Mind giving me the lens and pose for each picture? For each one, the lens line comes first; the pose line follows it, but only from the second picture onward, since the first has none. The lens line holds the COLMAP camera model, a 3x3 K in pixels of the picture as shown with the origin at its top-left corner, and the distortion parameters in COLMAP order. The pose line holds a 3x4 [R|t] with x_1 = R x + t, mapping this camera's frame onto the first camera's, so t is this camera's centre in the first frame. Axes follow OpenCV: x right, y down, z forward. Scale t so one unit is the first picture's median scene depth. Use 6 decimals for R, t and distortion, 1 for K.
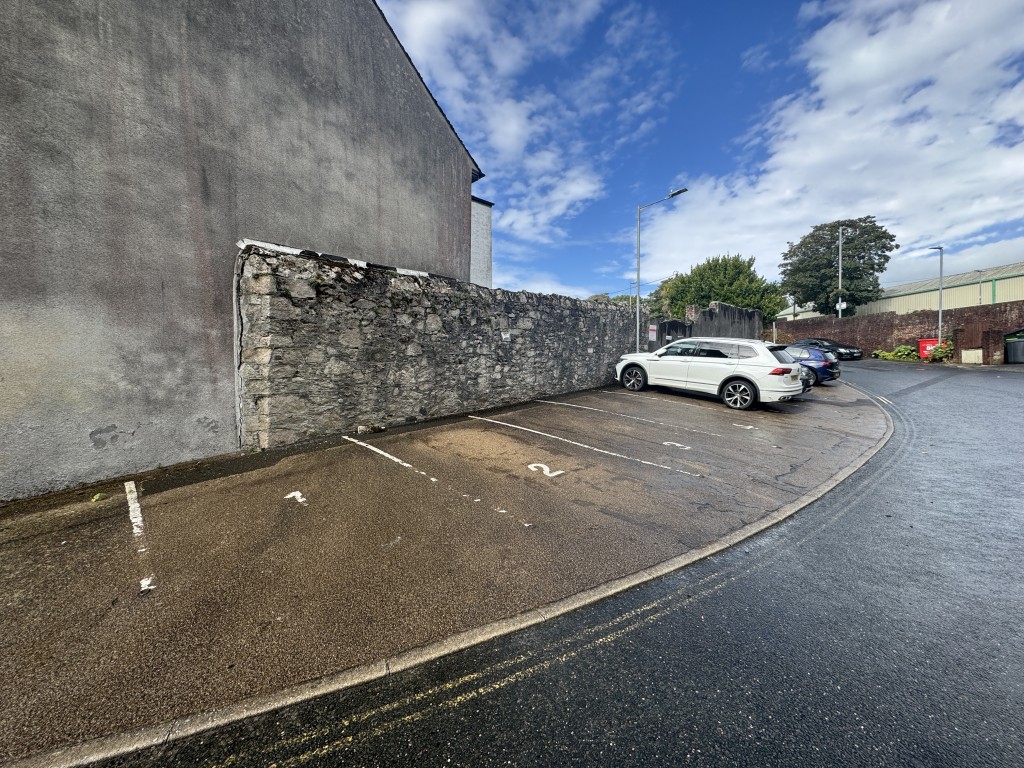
lens RADIAL K [[410.4, 0, 512.0], [0, 410.4, 384.0], [0, 0, 1]] dist [-0.002047, 0.000358]
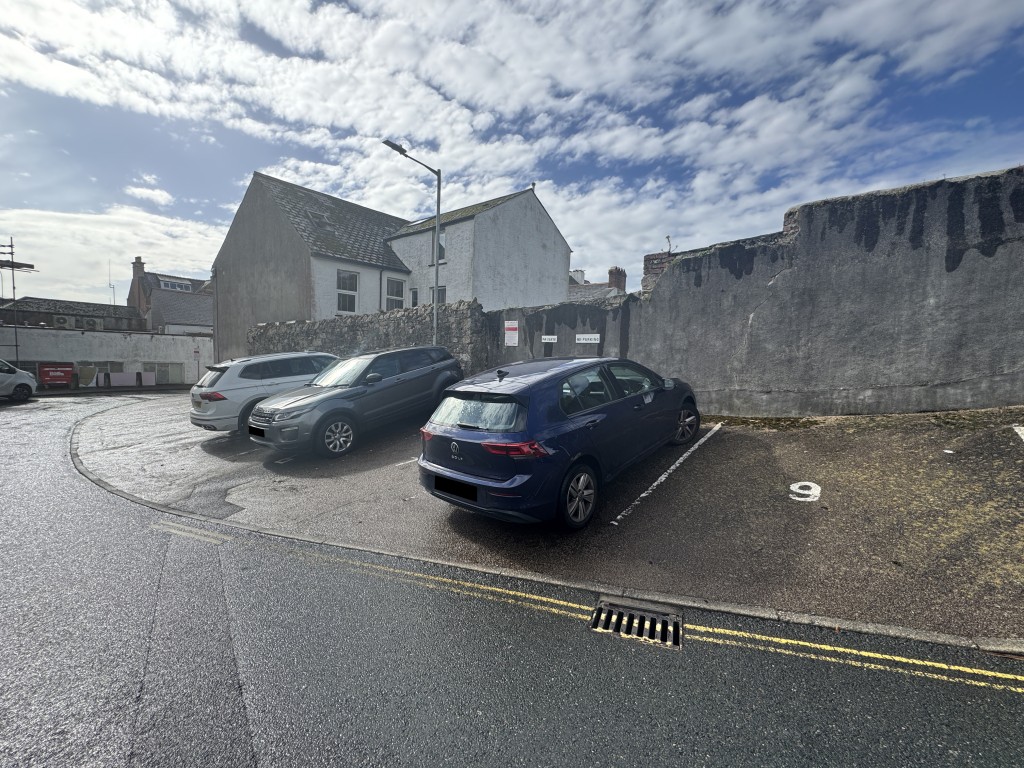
lens RADIAL K [[410.4, 0, 512.0], [0, 410.4, 384.0], [0, 0, 1]] dist [-0.002047, 0.000358]
pose [[0.109529, 0.090860, -0.989822, 2.143834], [-0.060417, 0.994581, 0.084612, -0.224284], [0.992146, 0.050535, 0.114425, 2.072005]]
